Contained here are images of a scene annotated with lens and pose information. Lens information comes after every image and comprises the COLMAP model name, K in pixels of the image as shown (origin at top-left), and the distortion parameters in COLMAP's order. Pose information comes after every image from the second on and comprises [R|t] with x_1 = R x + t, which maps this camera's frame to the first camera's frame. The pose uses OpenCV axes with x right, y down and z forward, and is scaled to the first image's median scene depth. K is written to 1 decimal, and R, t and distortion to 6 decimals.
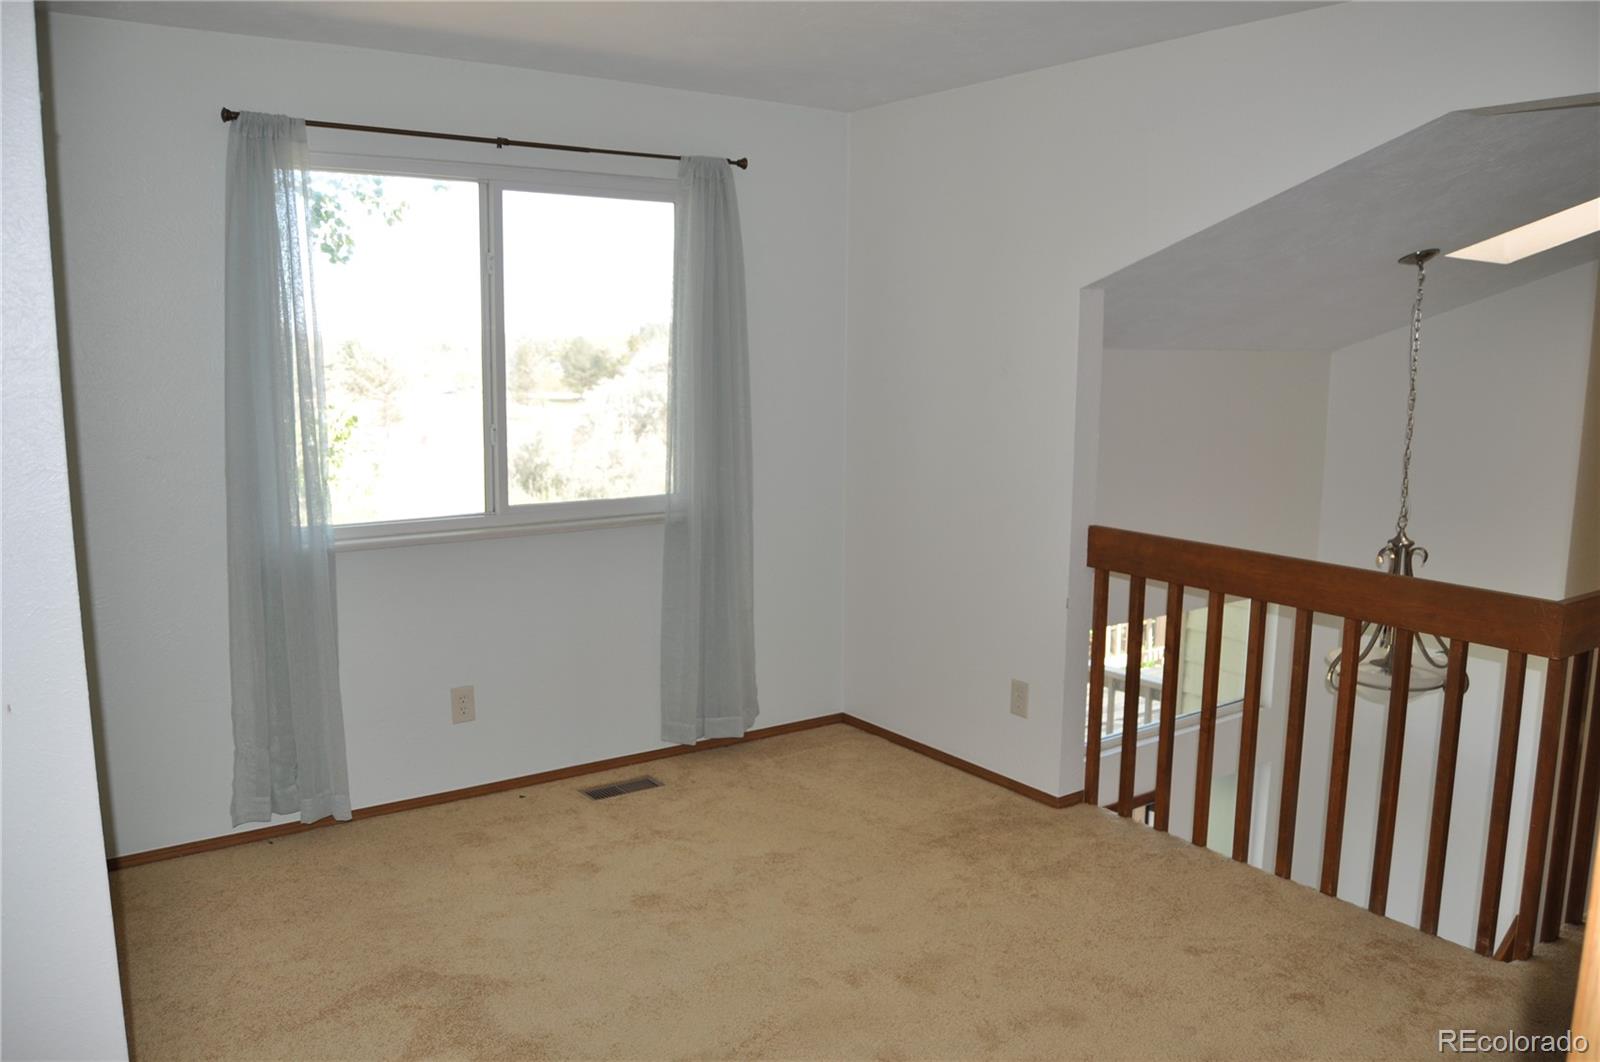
lens RADIAL K [[1266.5, 0, 813.0], [0, 1266.5, 545.8], [0, 0, 1]] dist [-0.089825, 0.032576]
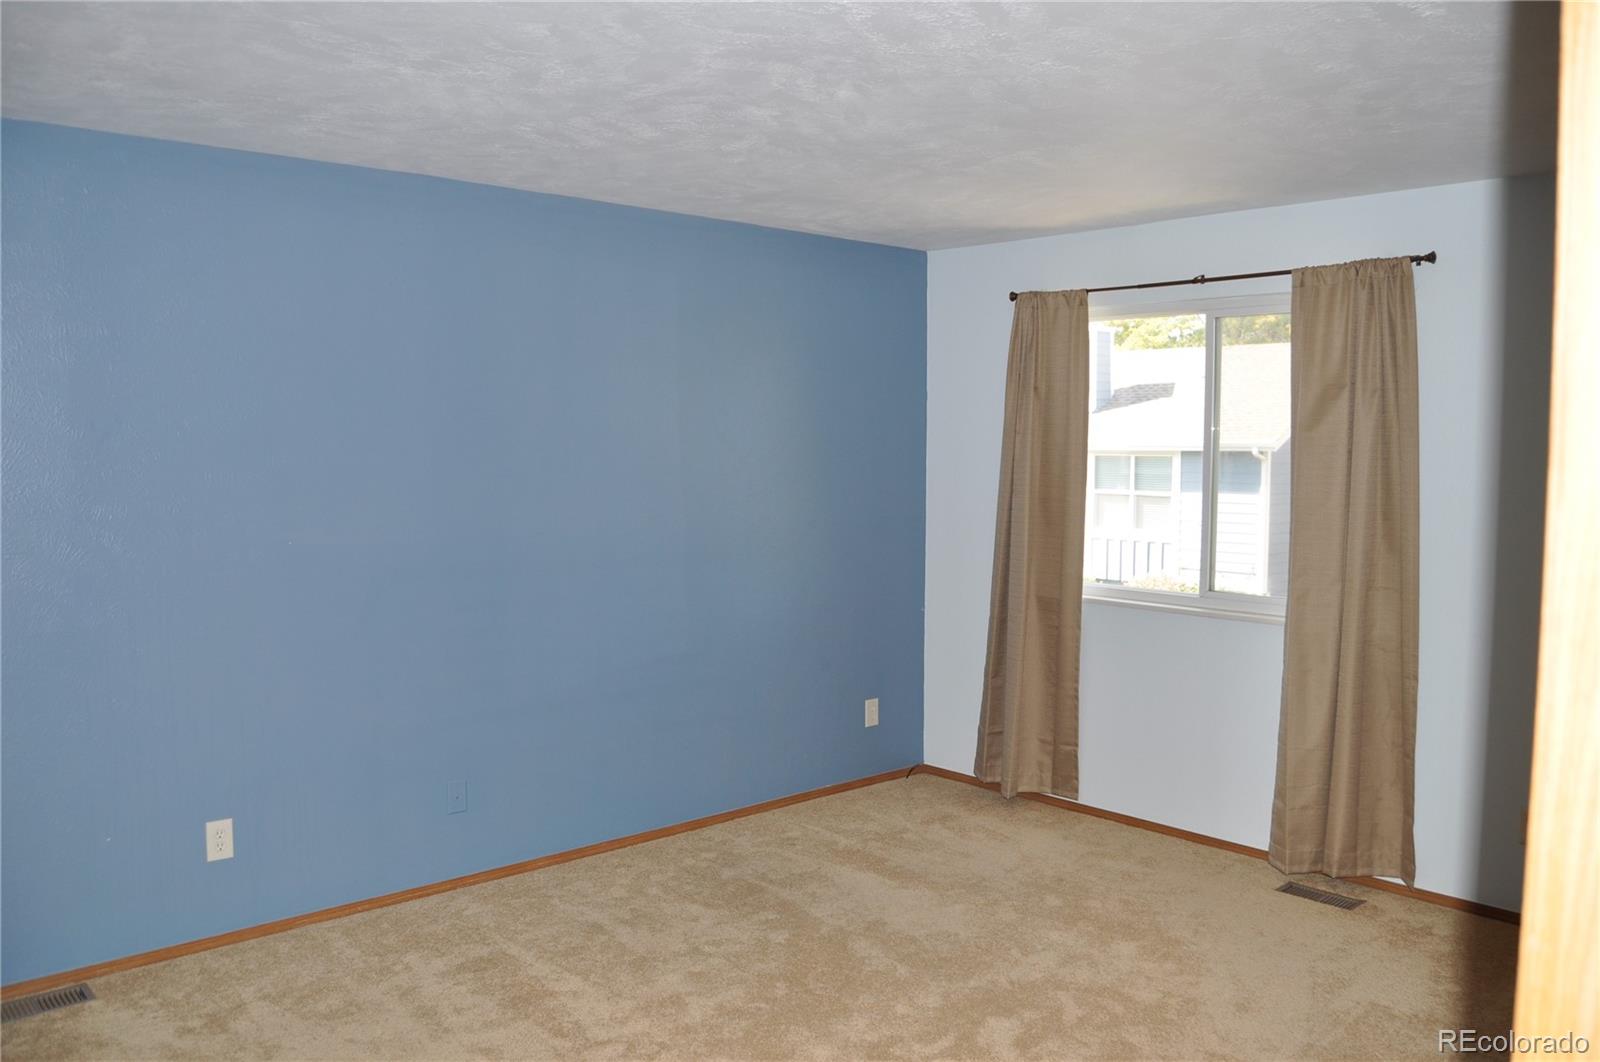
lens RADIAL K [[1266.5, 0, 813.0], [0, 1266.5, 545.8], [0, 0, 1]] dist [-0.089825, 0.032576]
pose [[0.093541, 0.070328, -0.993128, 0.133573], [-0.170517, 0.983895, 0.053614, -0.011053], [0.980905, 0.164330, 0.104027, 0.081043]]
